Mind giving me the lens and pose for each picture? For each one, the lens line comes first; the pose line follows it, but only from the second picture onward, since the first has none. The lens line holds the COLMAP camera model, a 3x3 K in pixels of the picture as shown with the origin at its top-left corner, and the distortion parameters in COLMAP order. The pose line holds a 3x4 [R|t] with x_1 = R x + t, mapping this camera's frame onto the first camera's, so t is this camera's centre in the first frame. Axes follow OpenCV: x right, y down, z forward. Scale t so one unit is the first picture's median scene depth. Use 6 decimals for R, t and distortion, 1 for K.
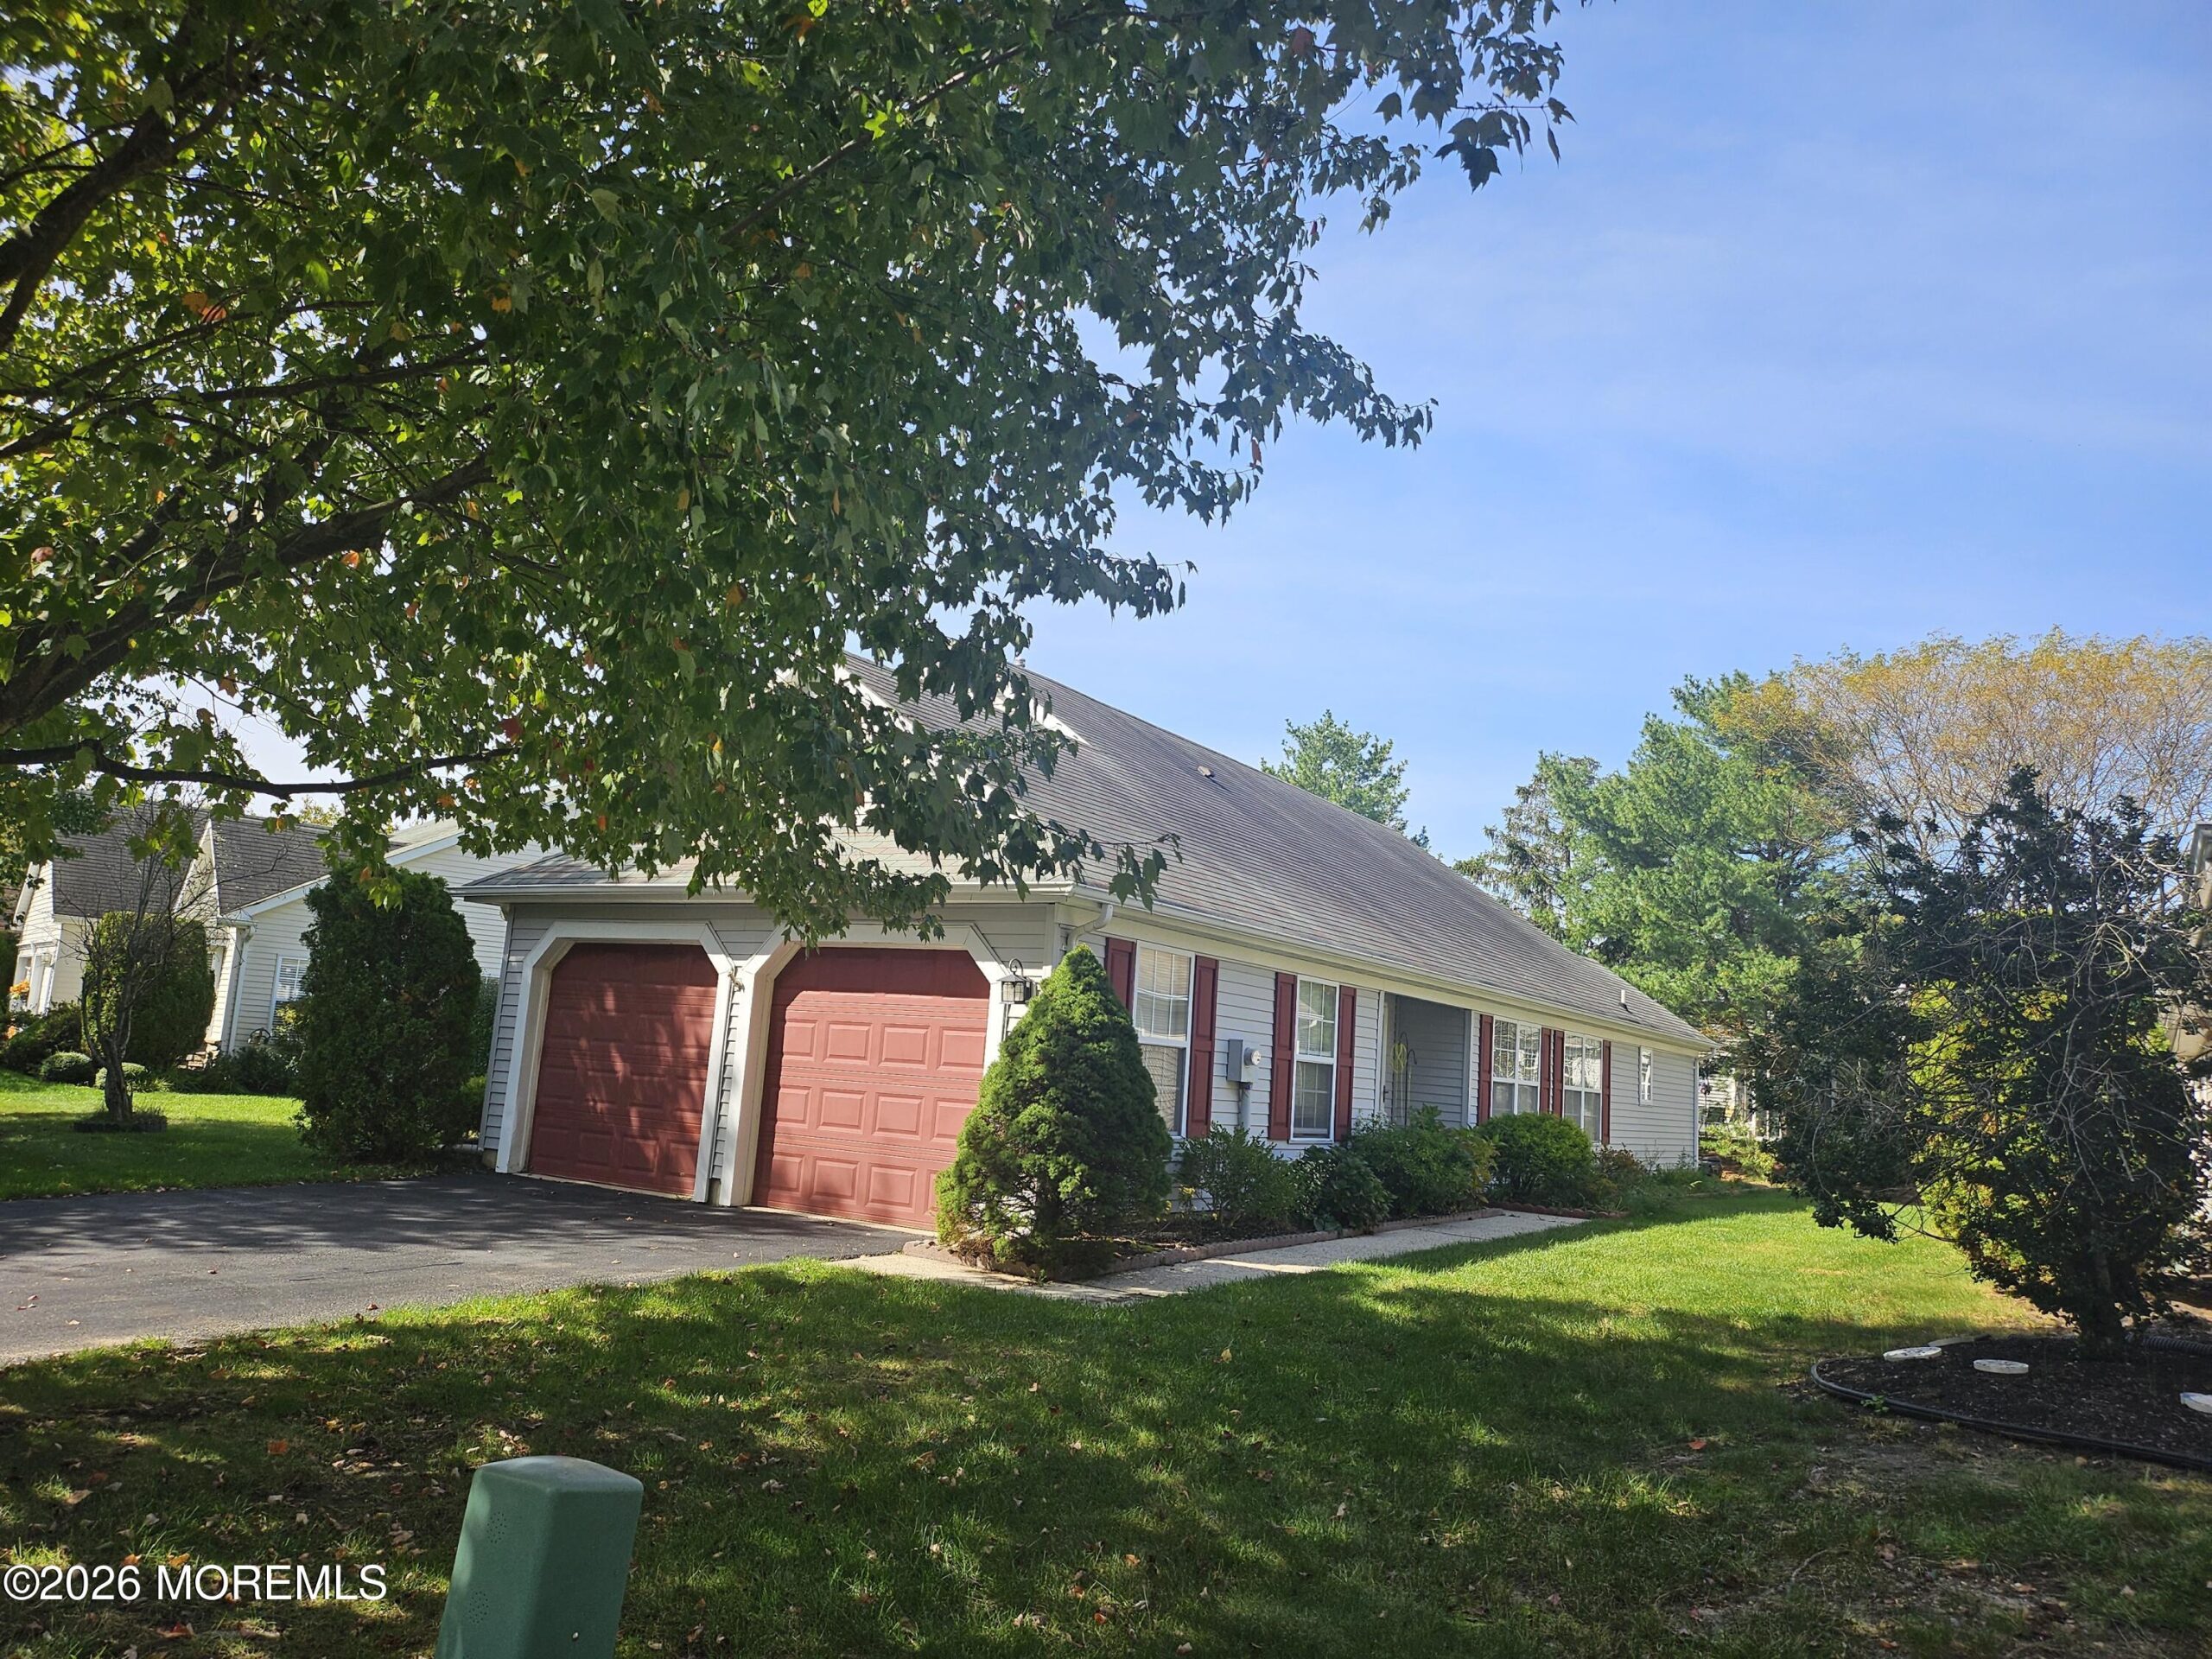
lens RADIAL K [[1551.4, 0, 1105.8], [0, 1551.4, 835.7], [0, 0, 1]] dist [0.085322, -0.106201]
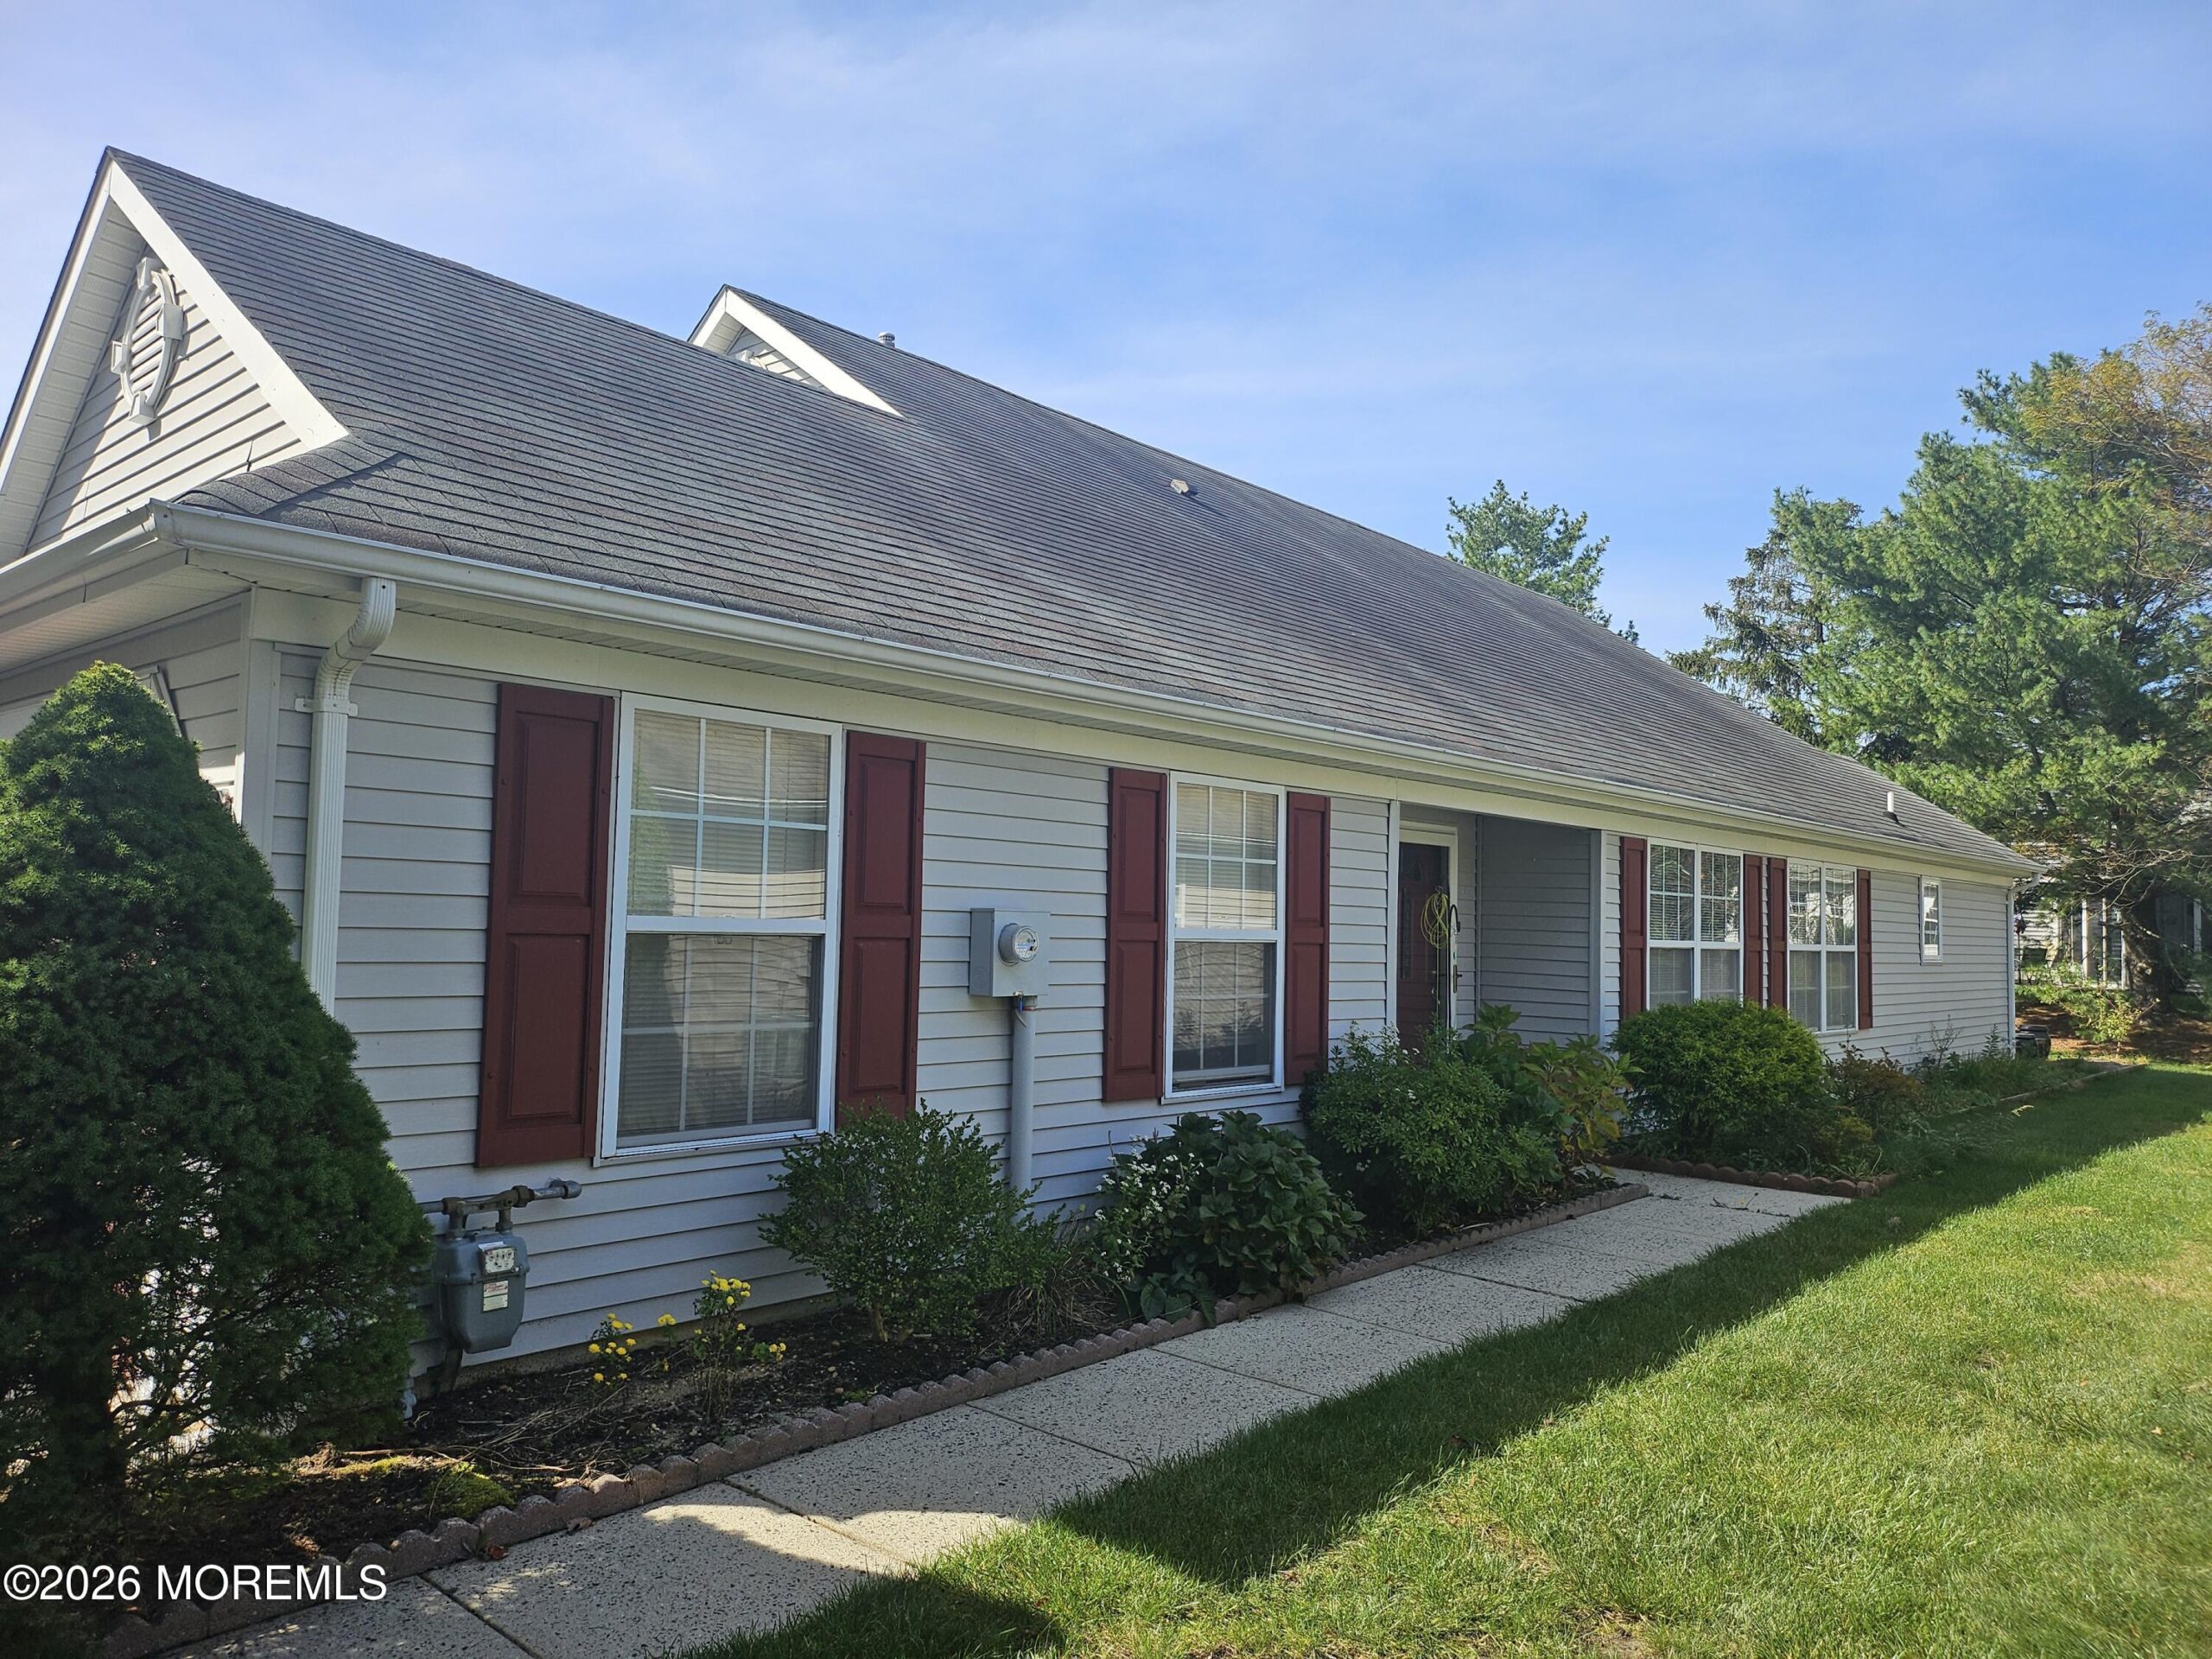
lens RADIAL K [[1551.4, 0, 1105.8], [0, 1551.4, 835.7], [0, 0, 1]] dist [0.085322, -0.106201]
pose [[0.986269, -0.056282, -0.155262, 0.075340], [0.069405, 0.994340, 0.080437, 0.028773], [0.149856, -0.090108, 0.984593, 0.211107]]
